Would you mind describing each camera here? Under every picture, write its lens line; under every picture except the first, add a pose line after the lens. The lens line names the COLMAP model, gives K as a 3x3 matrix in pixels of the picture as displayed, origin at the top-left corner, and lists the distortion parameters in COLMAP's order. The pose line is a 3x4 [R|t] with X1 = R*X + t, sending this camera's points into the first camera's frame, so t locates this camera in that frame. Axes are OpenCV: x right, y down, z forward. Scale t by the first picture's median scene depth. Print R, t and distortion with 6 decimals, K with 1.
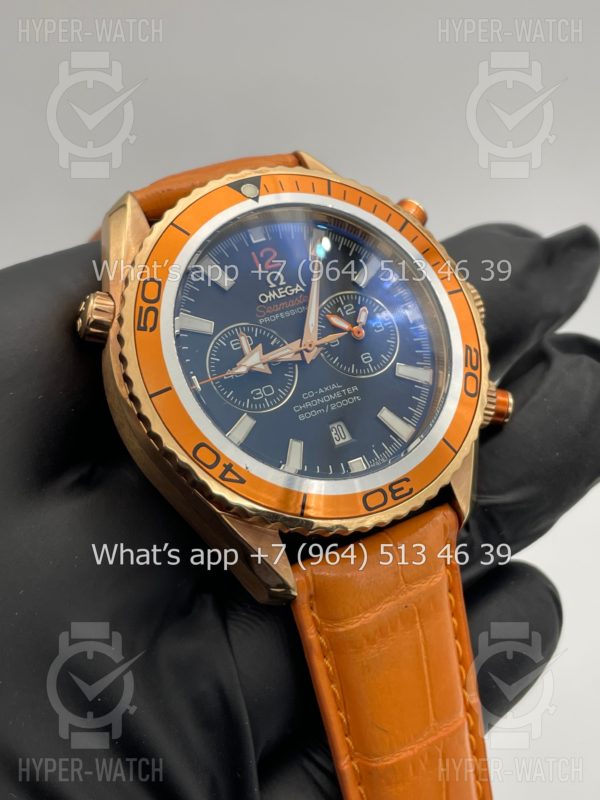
lens RADIAL K [[1283.3, 0, 301.4], [0, 1283.3, 399.0], [0, 0, 1]] dist [0.035596, 0.000000]
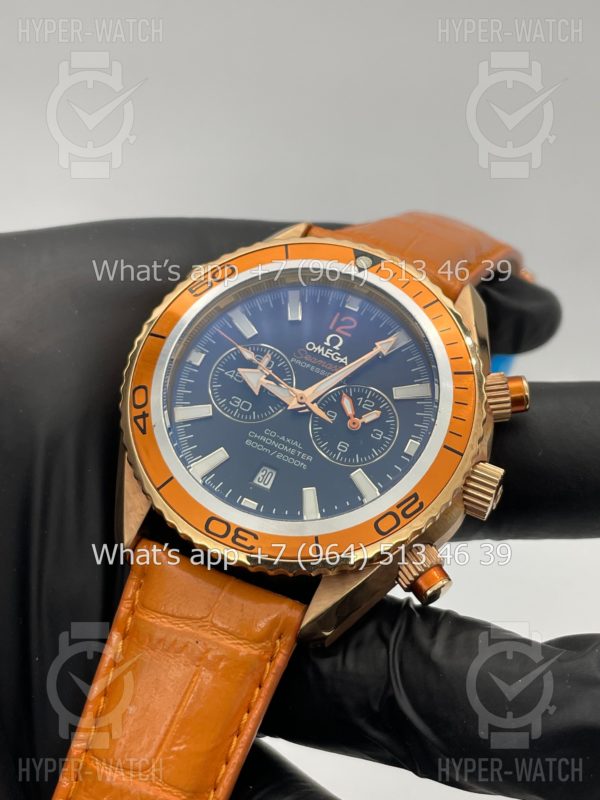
lens RADIAL K [[1283.3, 0, 295.6], [0, 1283.3, 377.4], [0, 0, 1]] dist [0.035596, 0.000000]
pose [[0.578236, 0.499005, -0.645475, 0.678453], [-0.631354, 0.774776, 0.033379, -0.087152], [0.516754, 0.388222, 0.763052, 0.182309]]
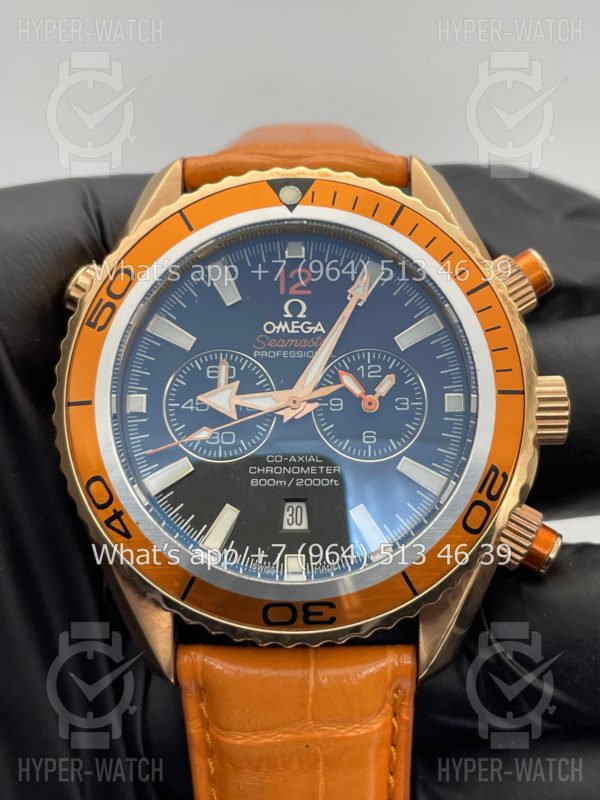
lens RADIAL K [[1283.3, 0, 302.3], [0, 1283.3, 403.5], [0, 0, 1]] dist [0.035596, 0.000000]
pose [[0.850249, 0.322674, -0.415882, 0.345693], [-0.279620, 0.946257, 0.162511, -0.172647], [0.445970, -0.021886, 0.894780, 0.281827]]
